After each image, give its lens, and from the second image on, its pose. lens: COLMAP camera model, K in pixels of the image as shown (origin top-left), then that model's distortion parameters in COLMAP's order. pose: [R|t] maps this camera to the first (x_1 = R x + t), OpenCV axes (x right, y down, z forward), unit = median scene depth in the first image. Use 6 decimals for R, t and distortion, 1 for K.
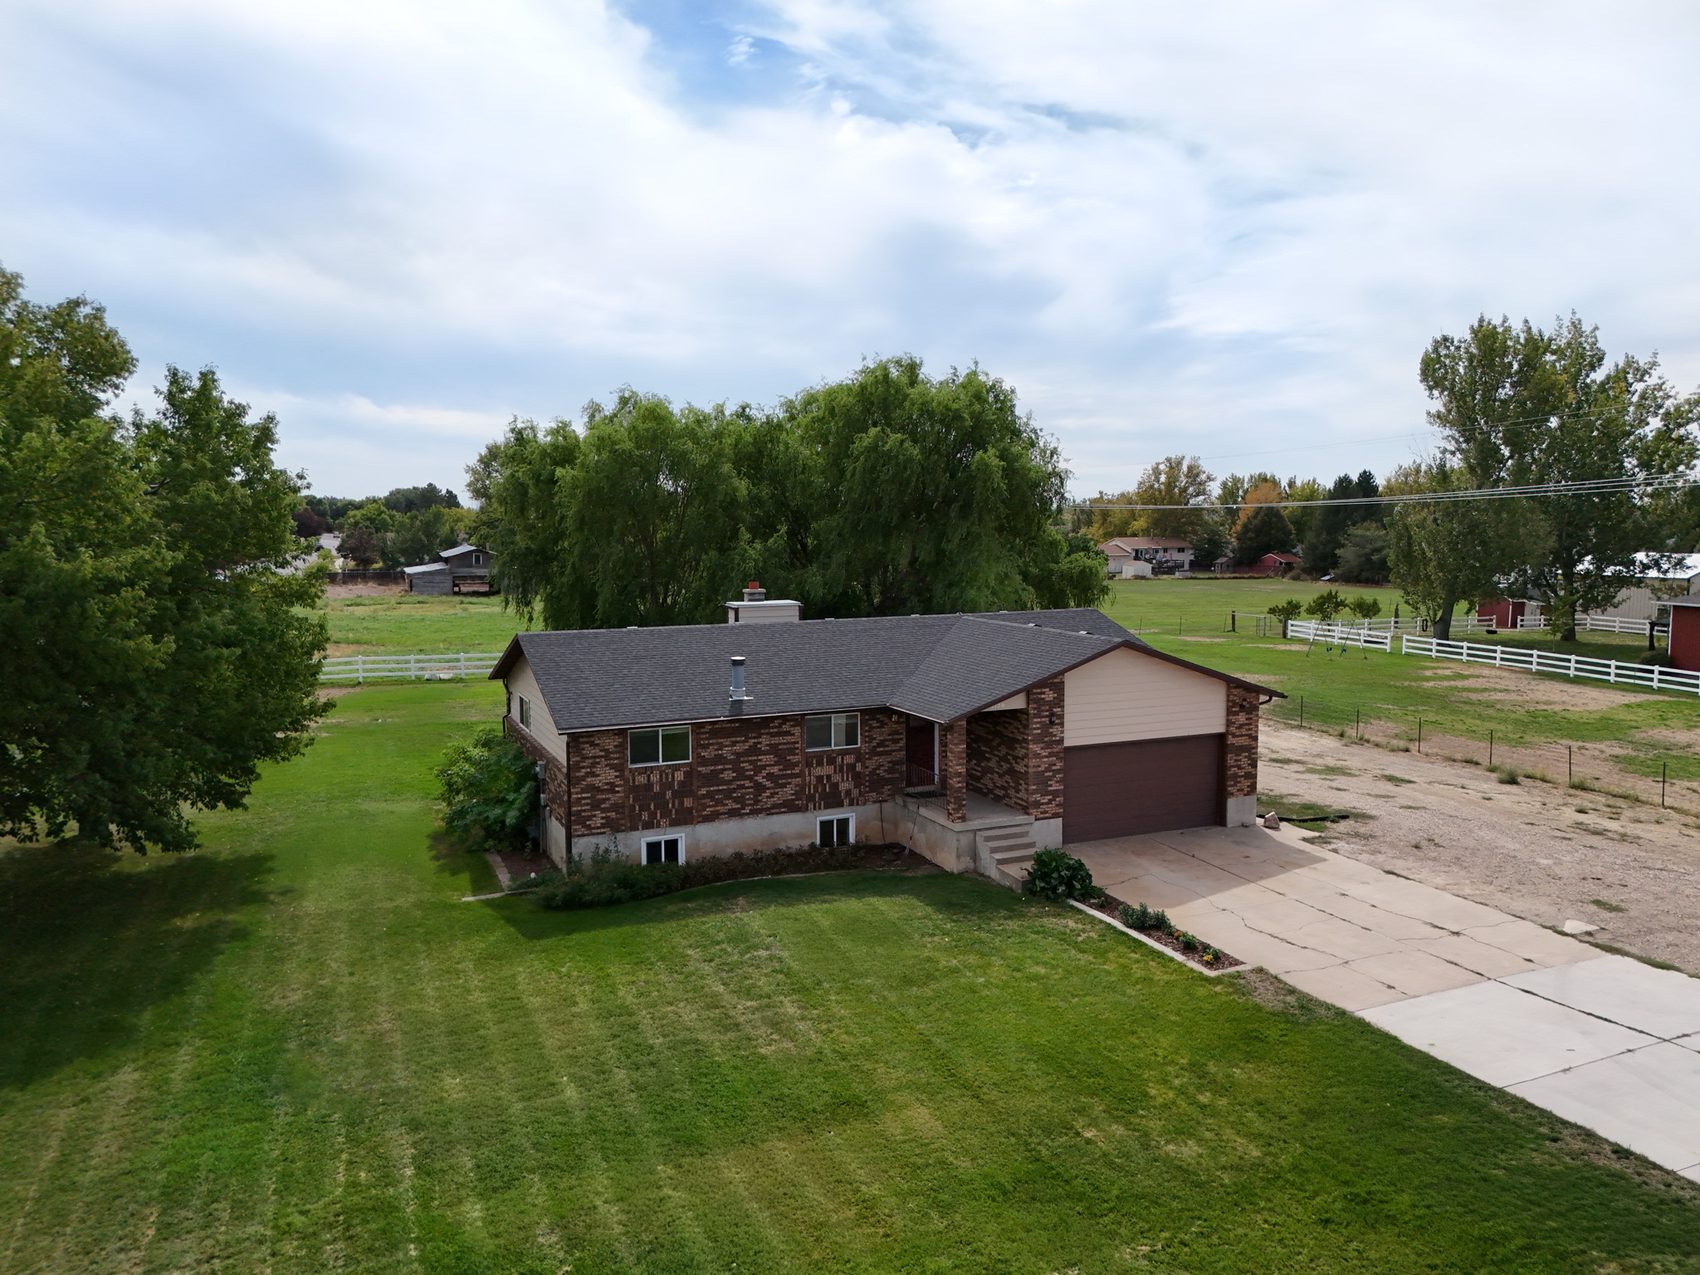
lens RADIAL K [[1244.0, 0, 850.0], [0, 1244.0, 637.5], [0, 0, 1]] dist [0.115182, -0.168911]
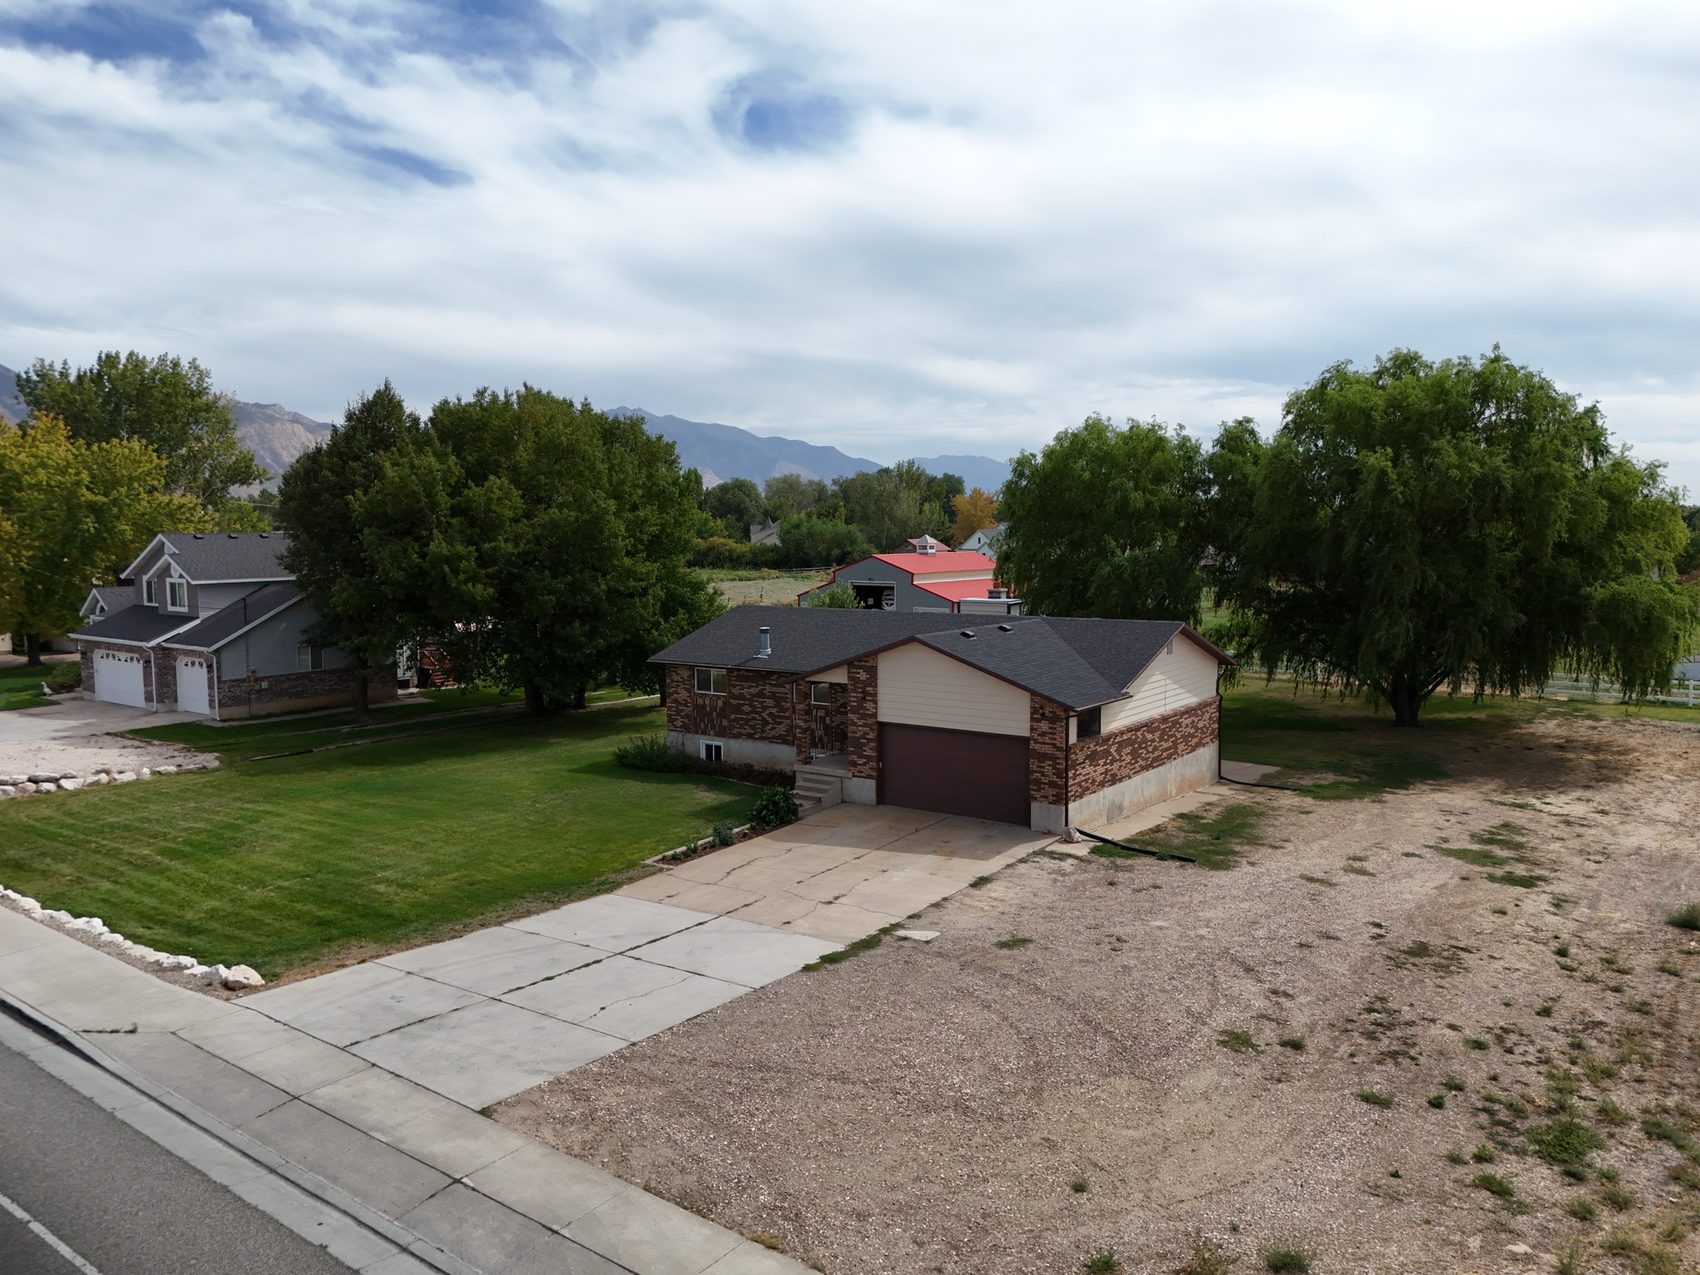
lens RADIAL K [[1244.0, 0, 850.0], [0, 1244.0, 637.5], [0, 0, 1]] dist [0.115182, -0.168911]
pose [[0.507640, 0.076799, -0.858139, 1.174429], [-0.084911, 0.995630, 0.038874, -0.036051], [0.857375, 0.053132, 0.511943, 0.364464]]
